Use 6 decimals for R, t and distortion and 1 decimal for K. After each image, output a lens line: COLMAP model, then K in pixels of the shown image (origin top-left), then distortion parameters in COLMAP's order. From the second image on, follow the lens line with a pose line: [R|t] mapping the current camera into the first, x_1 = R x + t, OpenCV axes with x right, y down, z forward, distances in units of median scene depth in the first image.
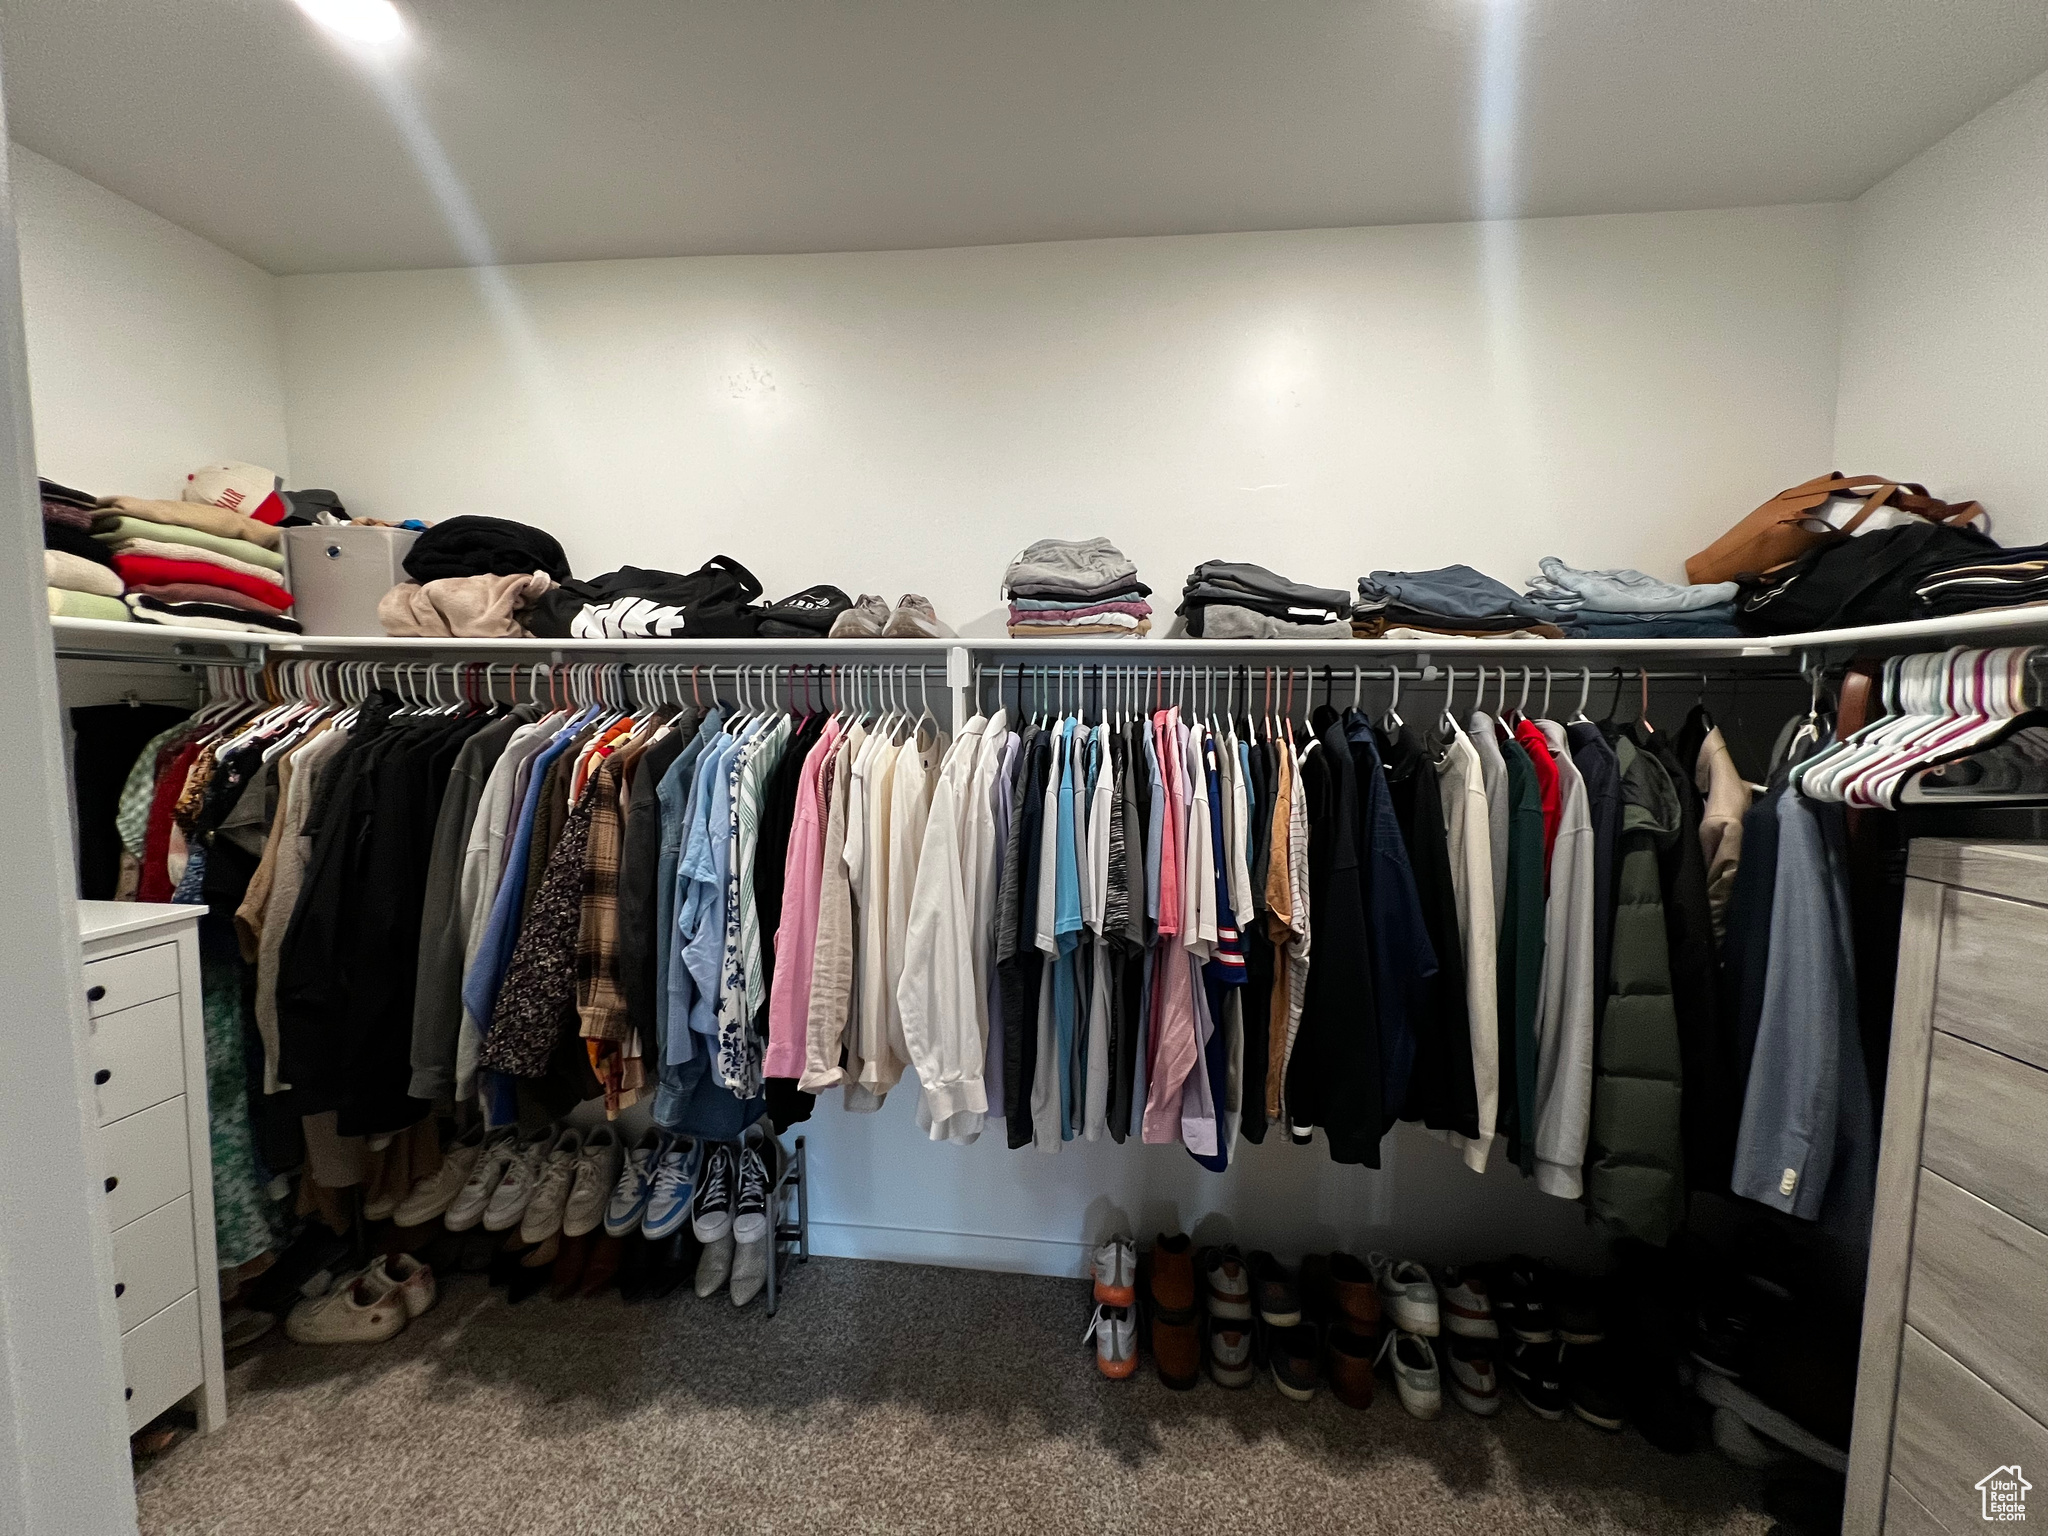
lens RADIAL K [[817.4, 0, 1016.2], [0, 817.4, 770.9], [0, 0, 1]] dist [-0.000207, -0.000142]
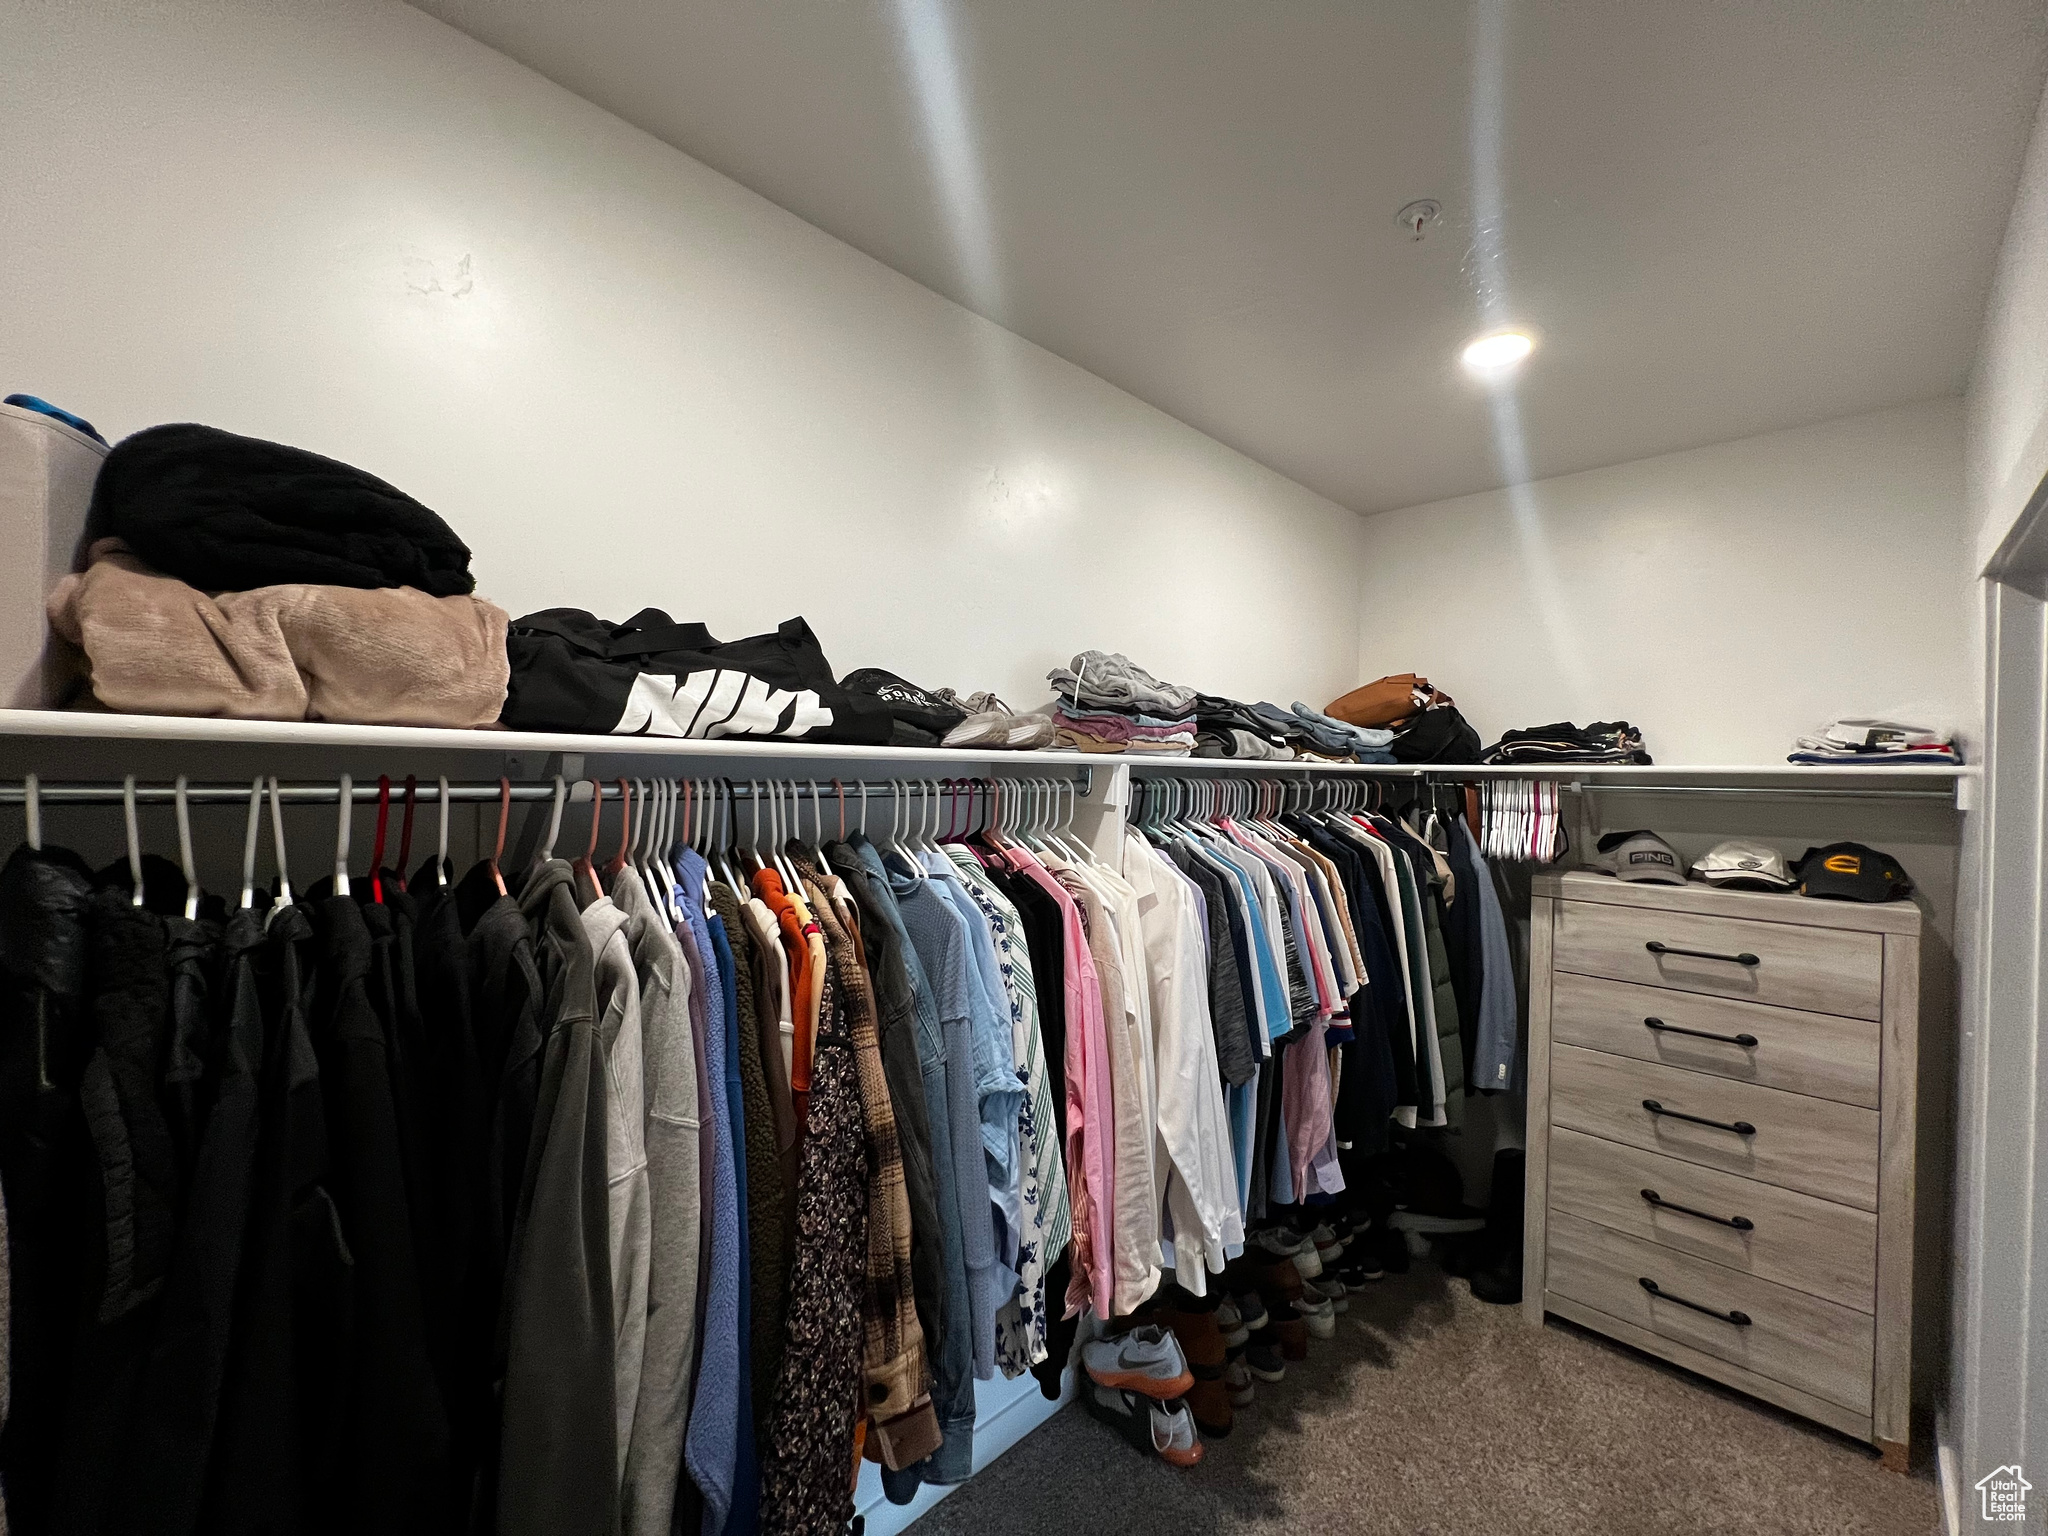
lens RADIAL K [[817.4, 0, 1022.3], [0, 817.4, 773.7], [0, 0, 1]] dist [-0.000207, -0.000142]
pose [[0.637389, -0.002968, 0.770536, -0.891136], [0.050364, 0.998015, -0.037817, -0.111703], [-0.768894, 0.062912, 0.636273, 0.492967]]
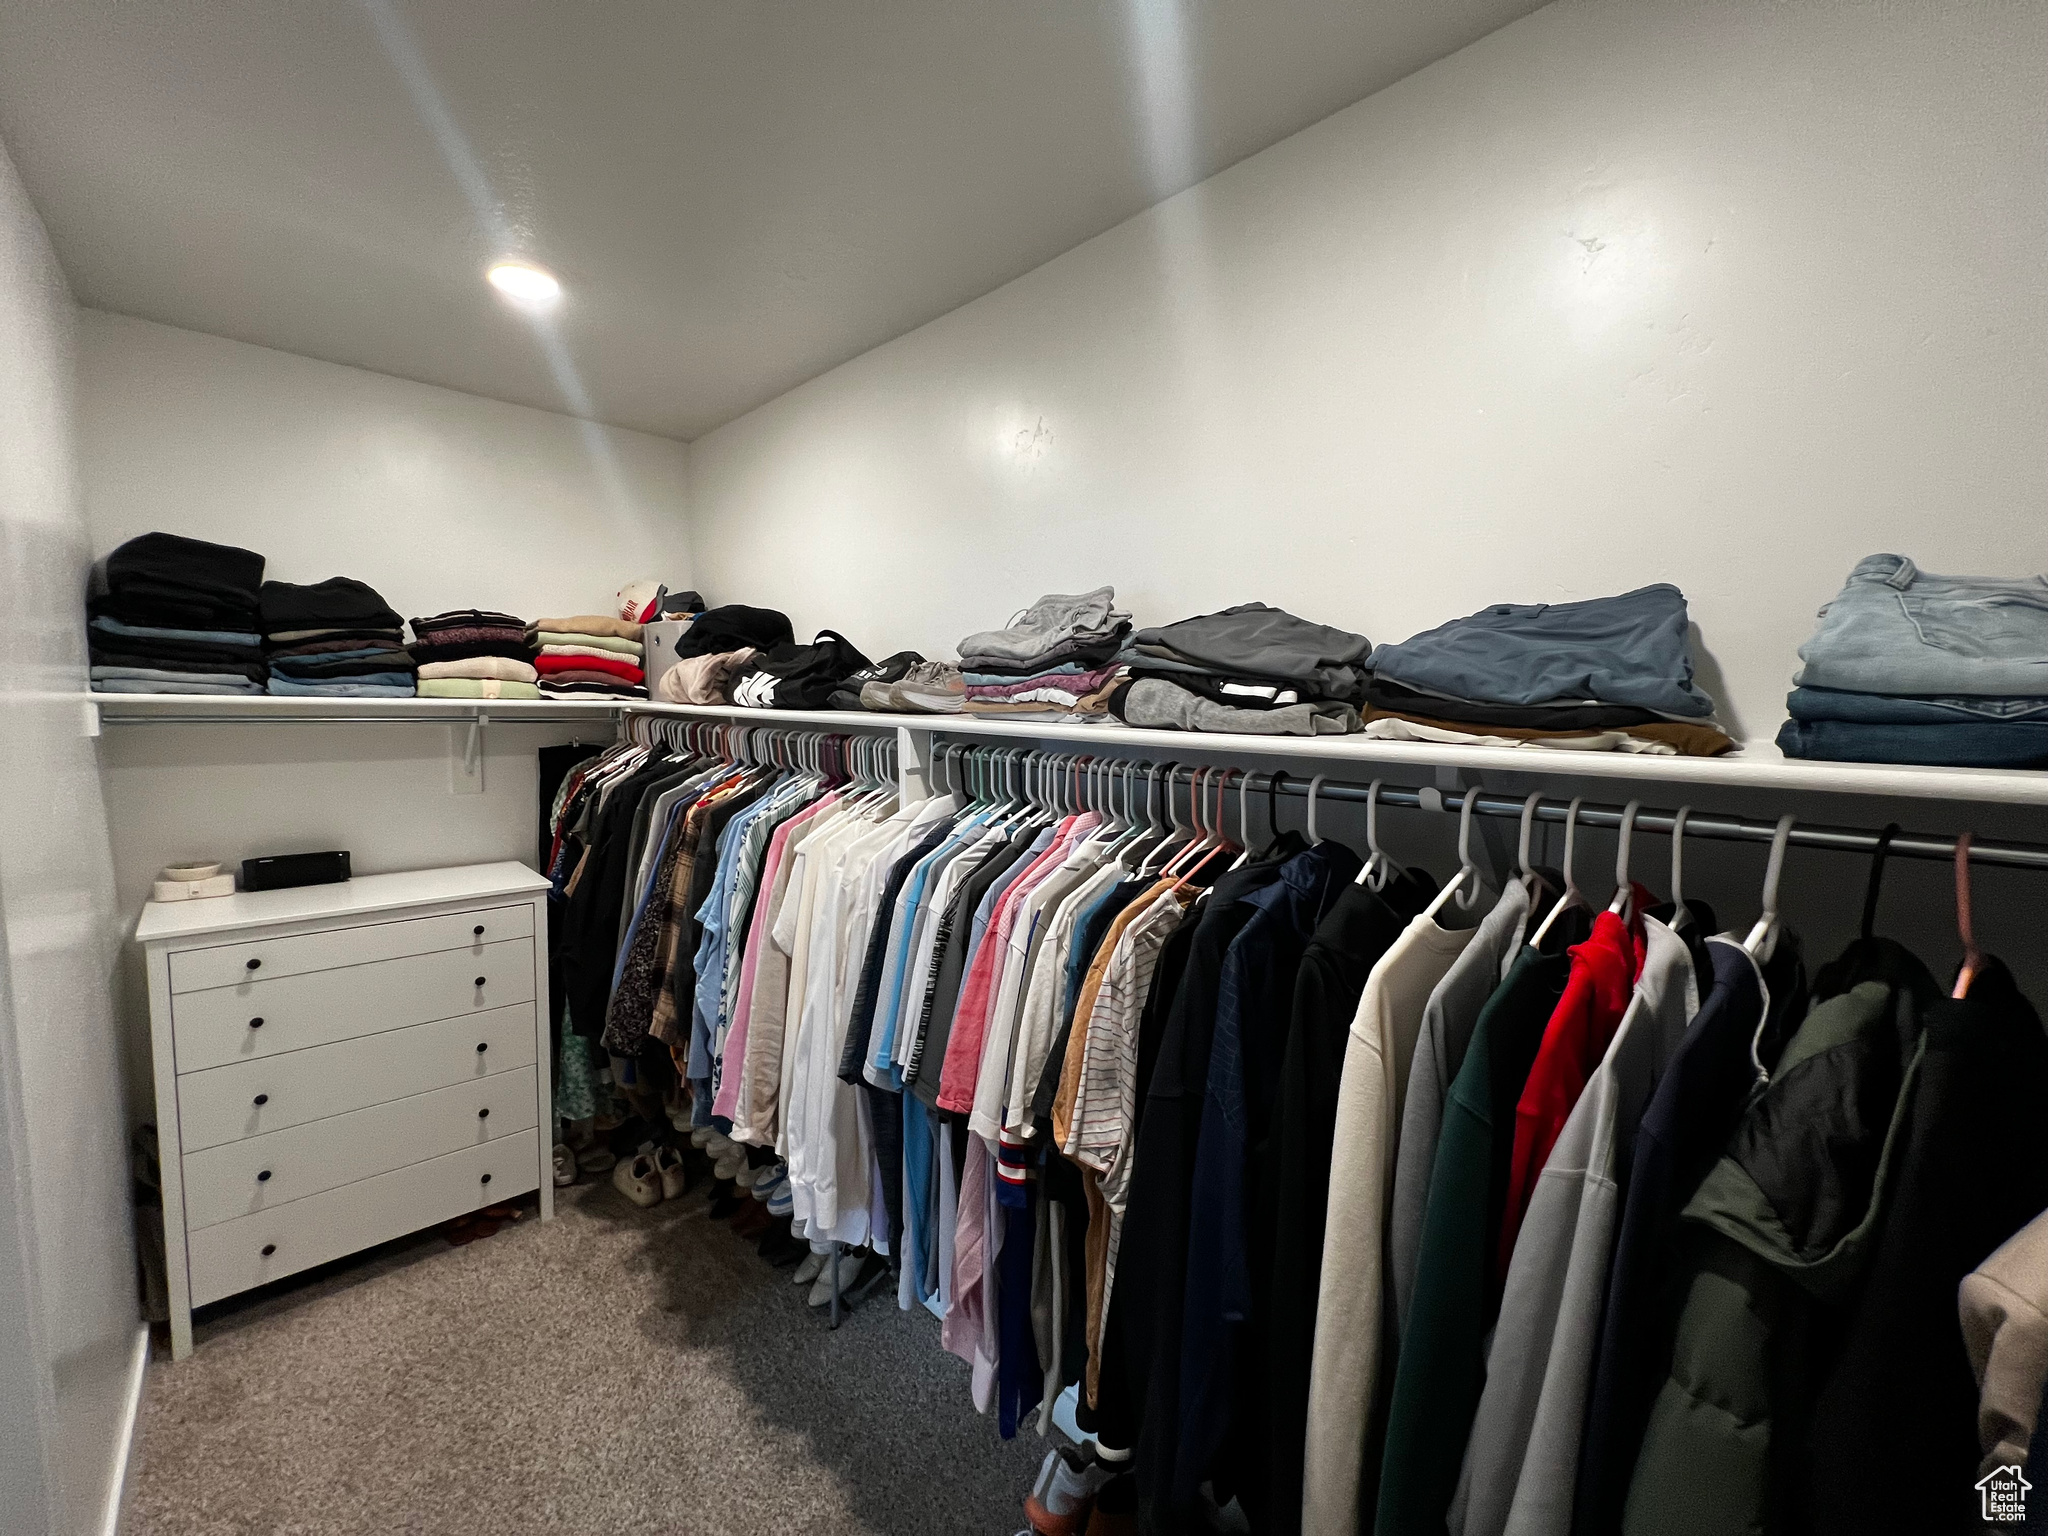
lens RADIAL K [[817.4, 0, 1010.0], [0, 817.4, 766.2], [0, 0, 1]] dist [-0.000207, -0.000142]
pose [[0.762595, 0.057909, -0.644279, 0.638038], [-0.058042, 0.998093, 0.021009, -0.135481], [0.644267, 0.021374, 0.764502, 0.368788]]
